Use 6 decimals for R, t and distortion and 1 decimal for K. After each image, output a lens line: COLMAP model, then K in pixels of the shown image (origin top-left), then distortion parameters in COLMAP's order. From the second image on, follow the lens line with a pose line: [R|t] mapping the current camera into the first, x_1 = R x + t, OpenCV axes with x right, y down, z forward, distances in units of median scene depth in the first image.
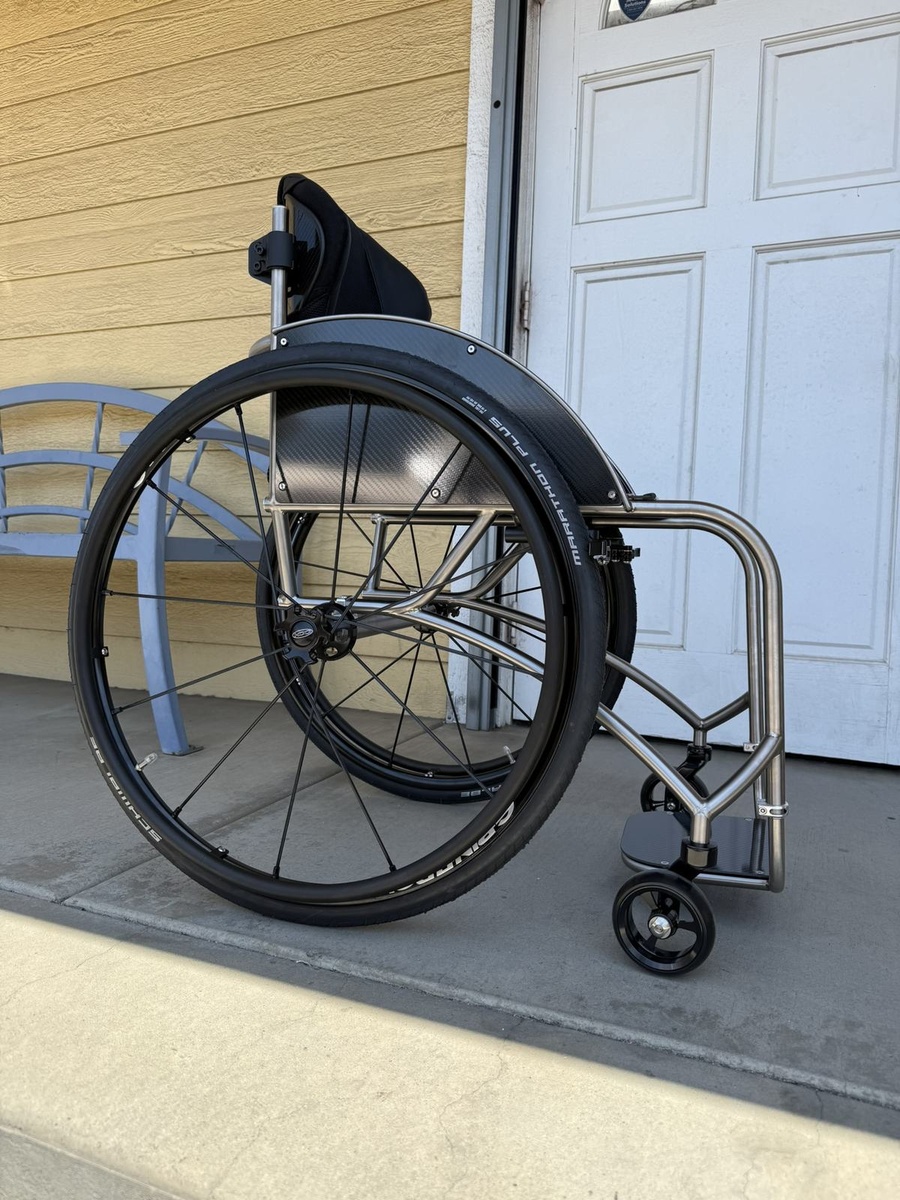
lens RADIAL K [[853.4, 0, 453.5], [0, 853.4, 596.4], [0, 0, 1]] dist [0.006972, -0.011467]
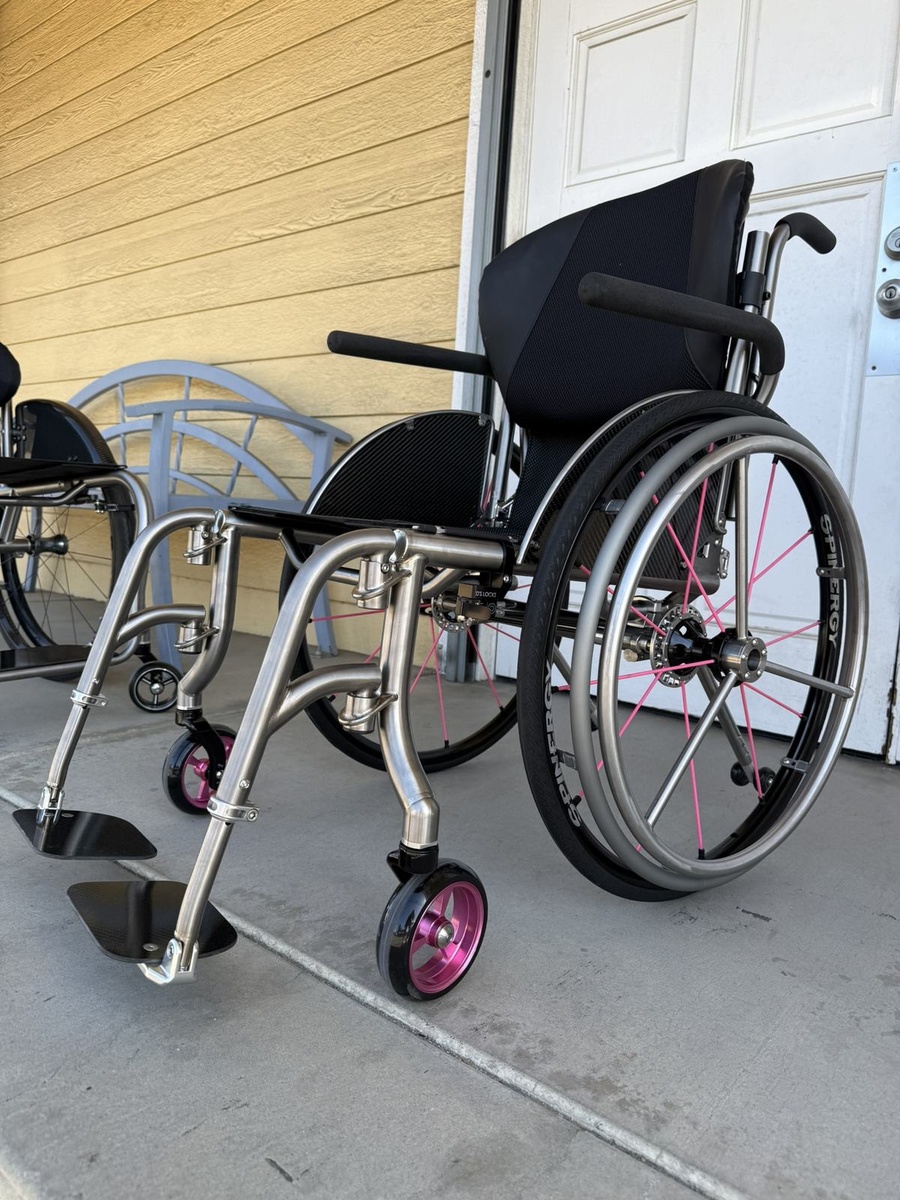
lens RADIAL K [[853.7, 0, 450.0], [0, 853.7, 600.0], [0, 0, 1]] dist [0.011873, -0.019797]
pose [[0.958396, 0.048814, -0.281236, 0.292166], [-0.034856, 0.997909, 0.054426, -0.001984], [0.283305, -0.042359, 0.958094, -0.017170]]
